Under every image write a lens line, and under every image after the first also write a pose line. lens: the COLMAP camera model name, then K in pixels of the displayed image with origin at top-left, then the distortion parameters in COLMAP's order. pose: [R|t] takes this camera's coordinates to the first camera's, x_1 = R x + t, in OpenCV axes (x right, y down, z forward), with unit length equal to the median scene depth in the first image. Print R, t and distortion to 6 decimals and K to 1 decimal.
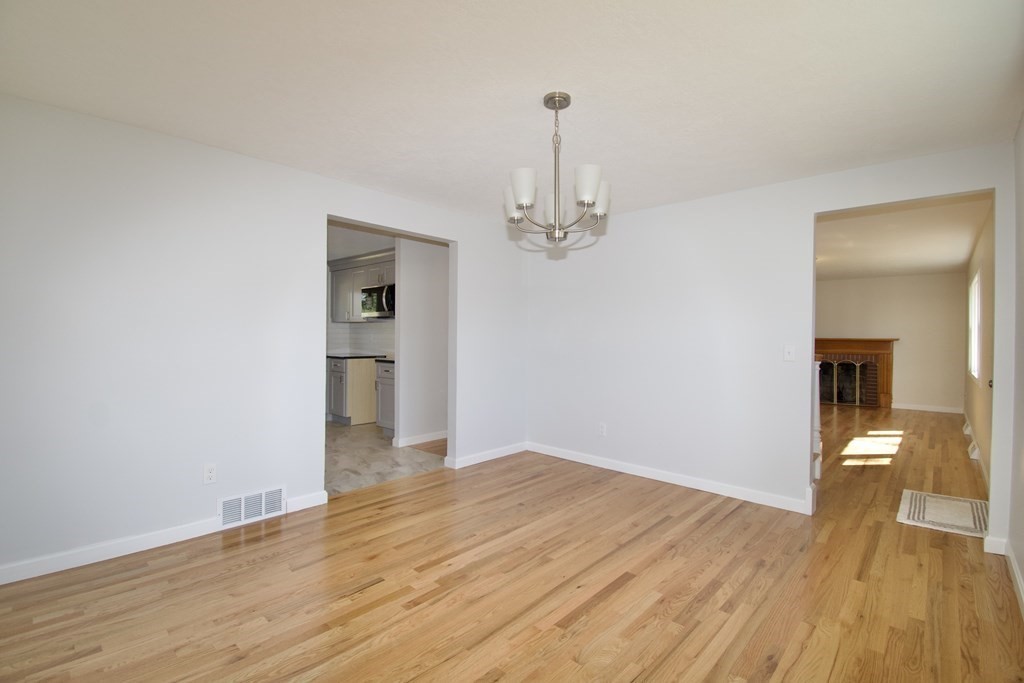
lens RADIAL K [[477.8, 0, 528.6], [0, 477.8, 340.7], [0, 0, 1]] dist [0.001389, 0.000462]
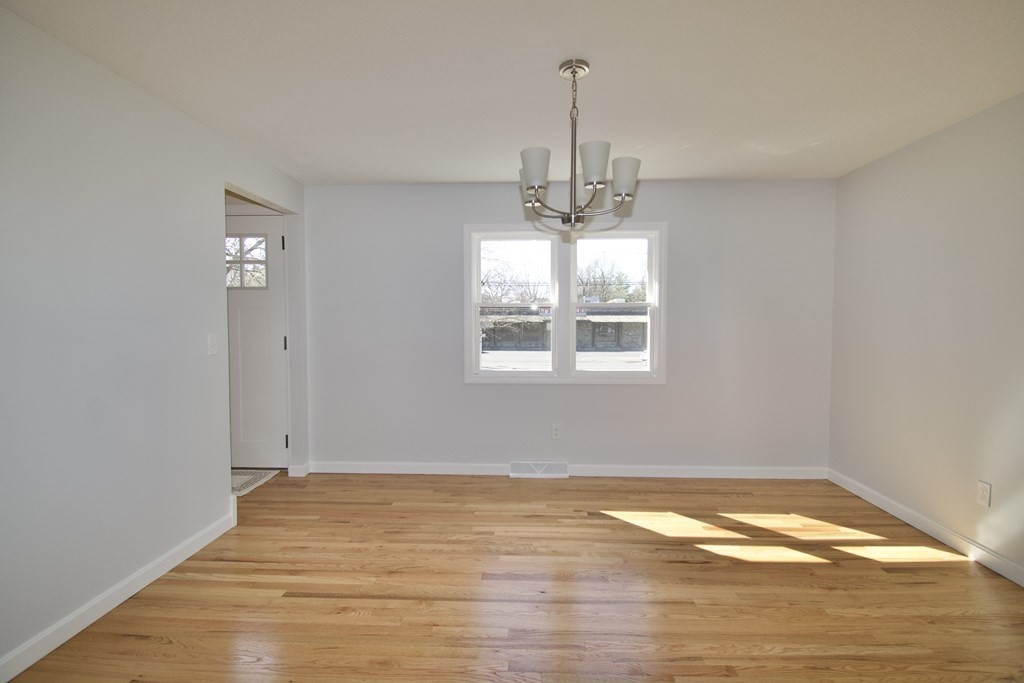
lens RADIAL K [[431.5, 0, 512.0], [0, 431.5, 341.5], [0, 0, 1]] dist [-0.009691, -0.000485]
pose [[-0.614165, -0.042039, 0.788057, -0.508103], [-0.005448, 0.998782, 0.049034, -0.035104], [-0.789159, 0.025821, -0.613646, 1.527217]]
